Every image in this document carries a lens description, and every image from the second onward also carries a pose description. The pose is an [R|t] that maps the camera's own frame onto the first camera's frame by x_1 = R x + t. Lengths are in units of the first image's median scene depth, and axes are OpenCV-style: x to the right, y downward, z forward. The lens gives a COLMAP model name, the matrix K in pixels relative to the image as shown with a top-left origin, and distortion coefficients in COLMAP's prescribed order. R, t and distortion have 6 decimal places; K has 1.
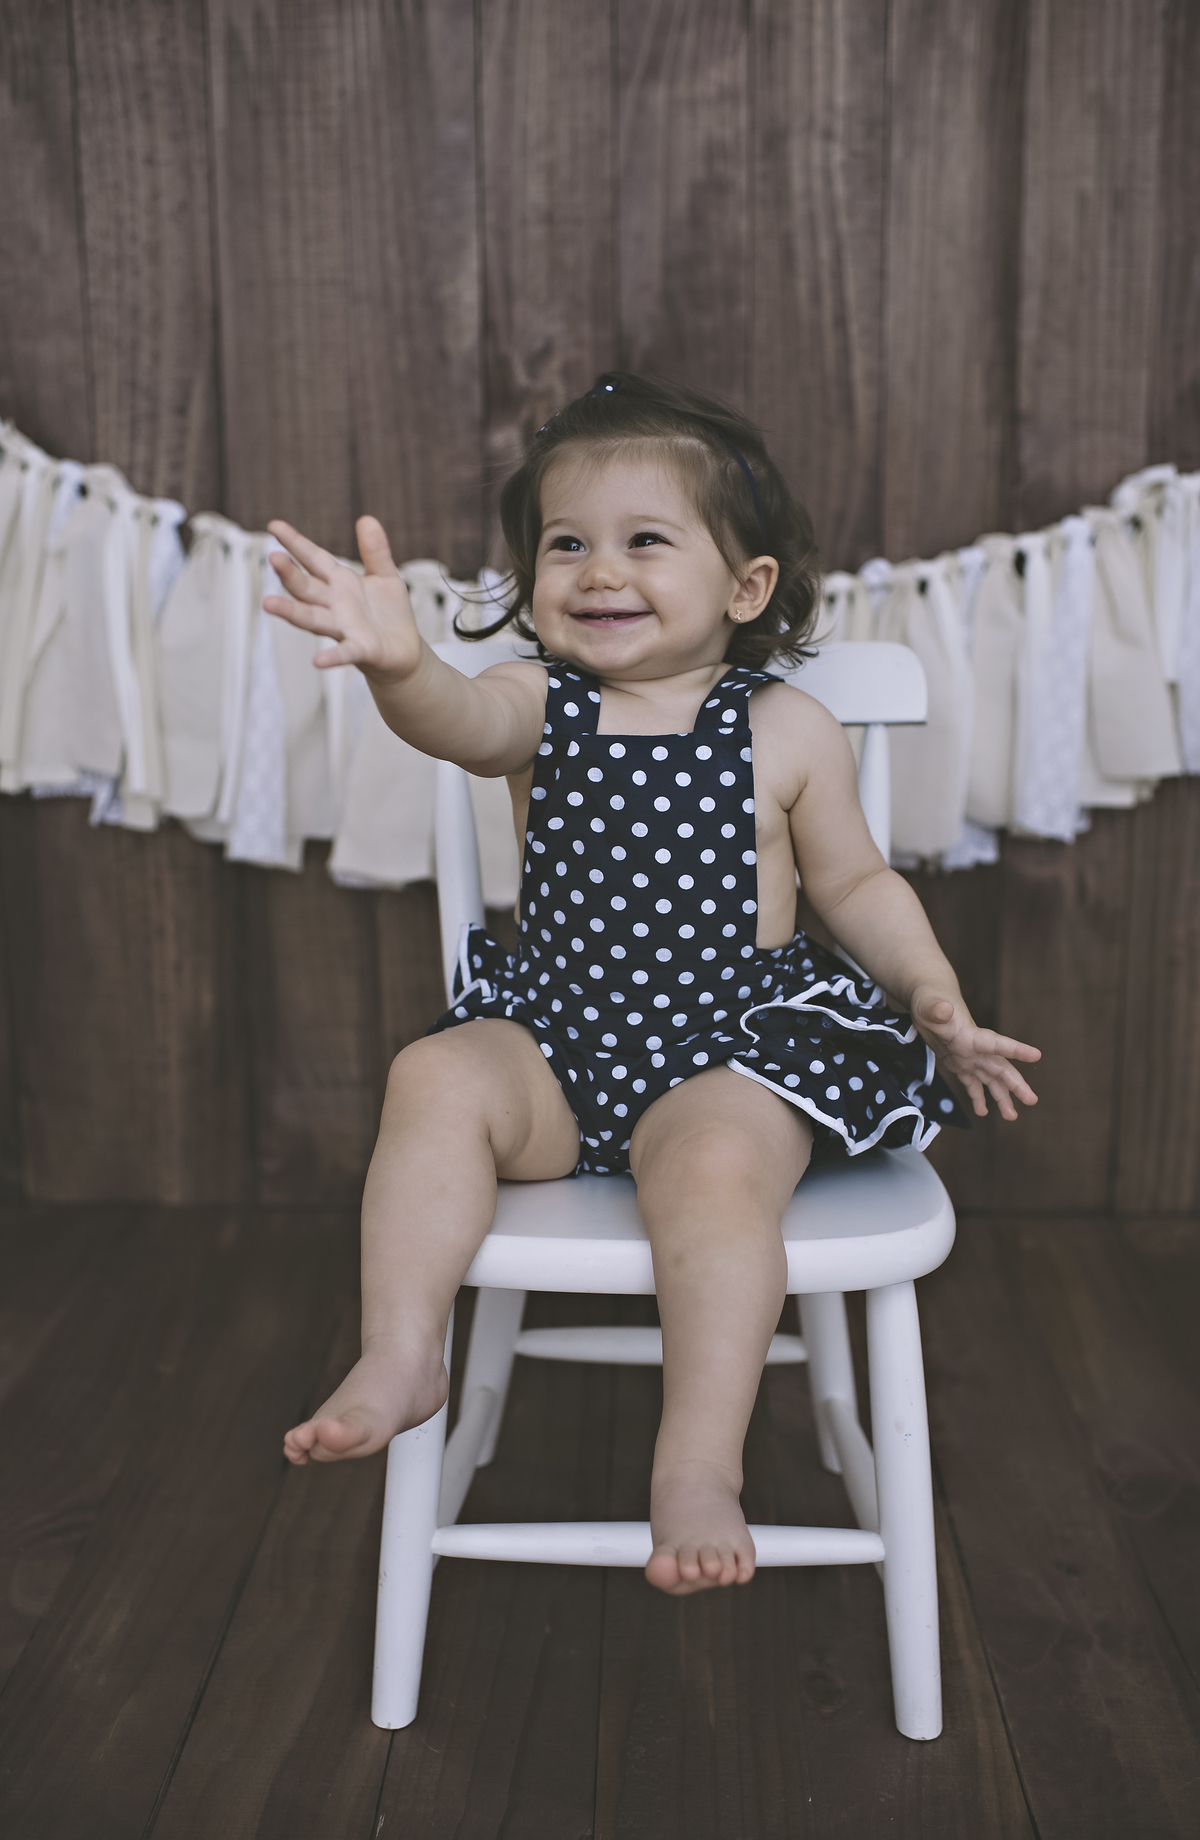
lens RADIAL K [[1971.4, 0, 595.1], [0, 1971.4, 911.8], [0, 0, 1]] dist [-0.048072, 0.000000]
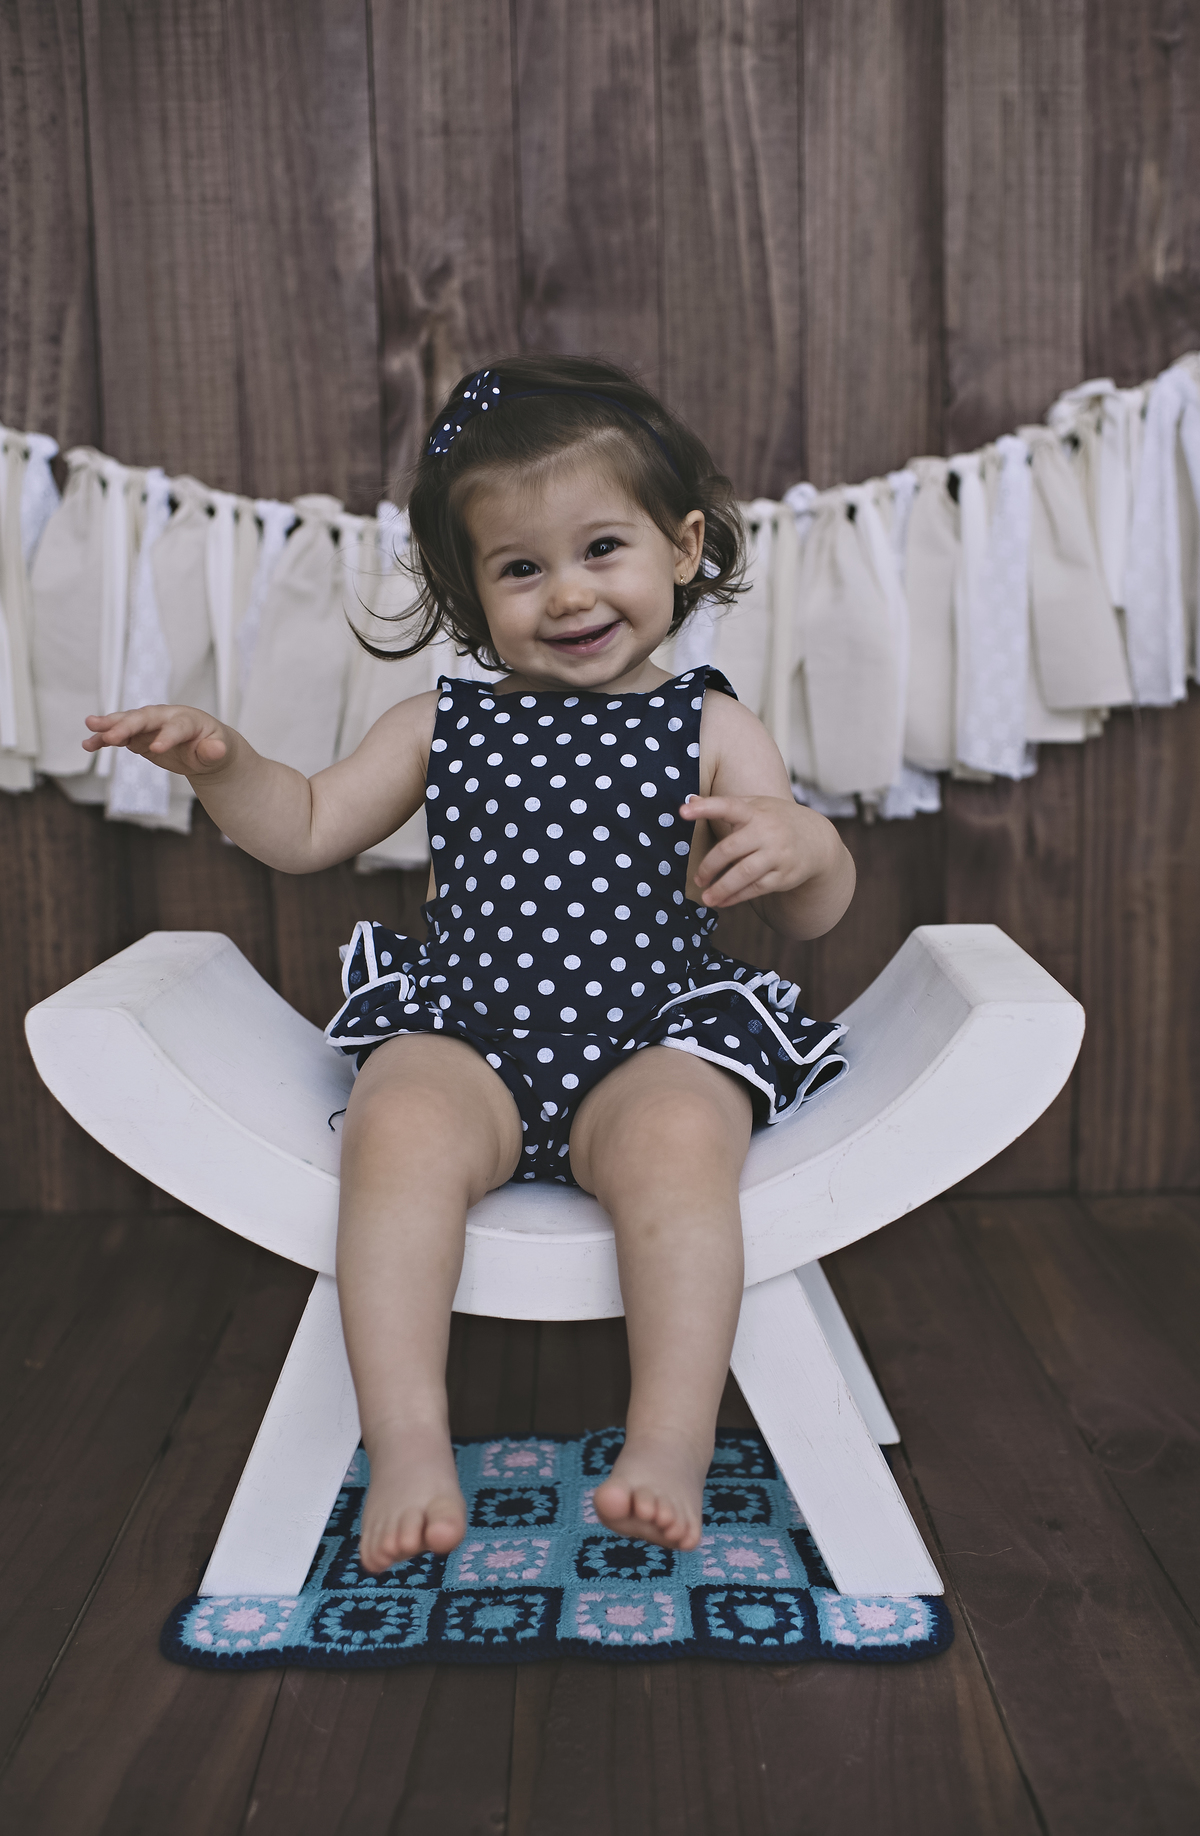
lens RADIAL K [[1967.2, 0, 614.2], [0, 1967.2, 928.7], [0, 0, 1]] dist [-0.048072, 0.000000]
pose [[0.998952, -0.020531, 0.040908, 0.011249], [0.022997, 0.997888, -0.060749, 0.087726], [-0.039574, 0.061626, 0.997314, 0.083880]]
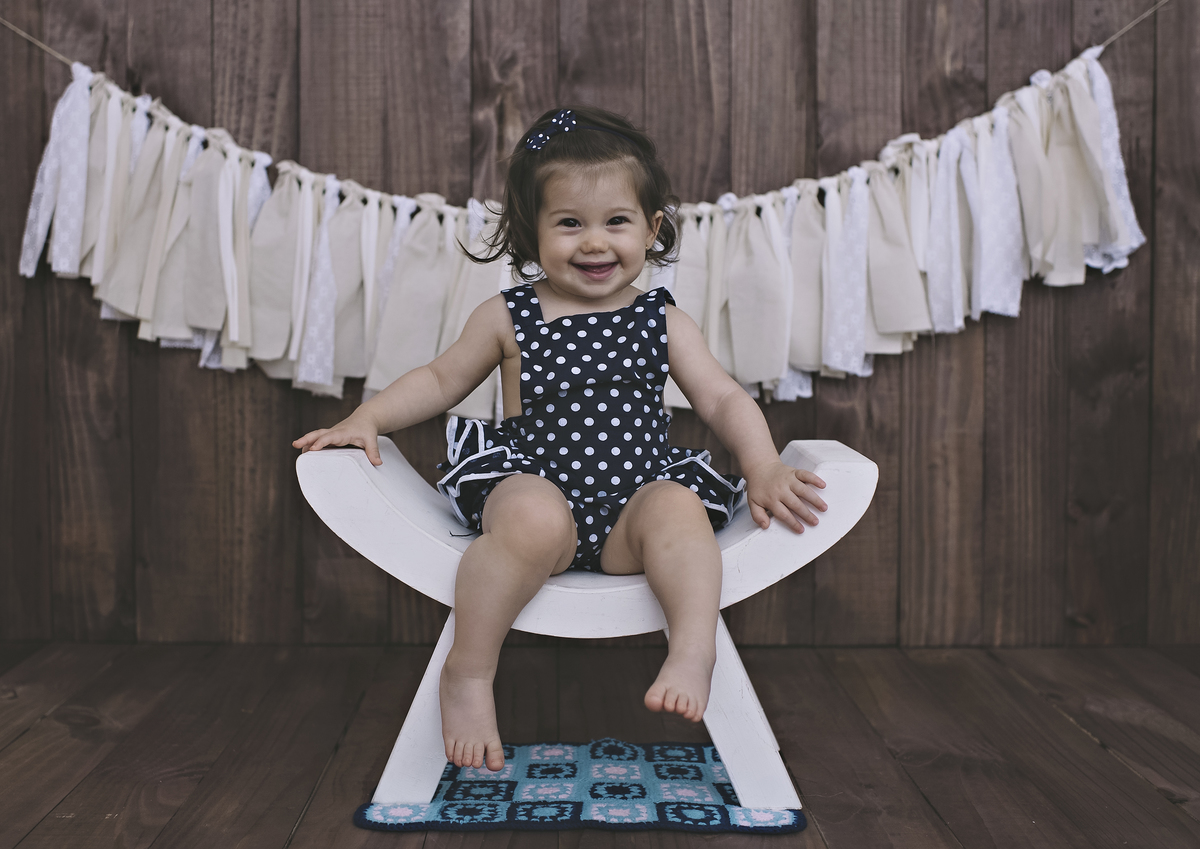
lens RADIAL K [[1580.1, 0, 573.7], [0, 1580.1, 380.1], [0, 0, 1]] dist [-0.037489, 0.000000]
pose [[0.999174, 0.006966, 0.040025, -0.024864], [0.000291, 0.983937, -0.178513, 0.183723], [-0.040626, 0.178377, 0.983123, -0.176137]]
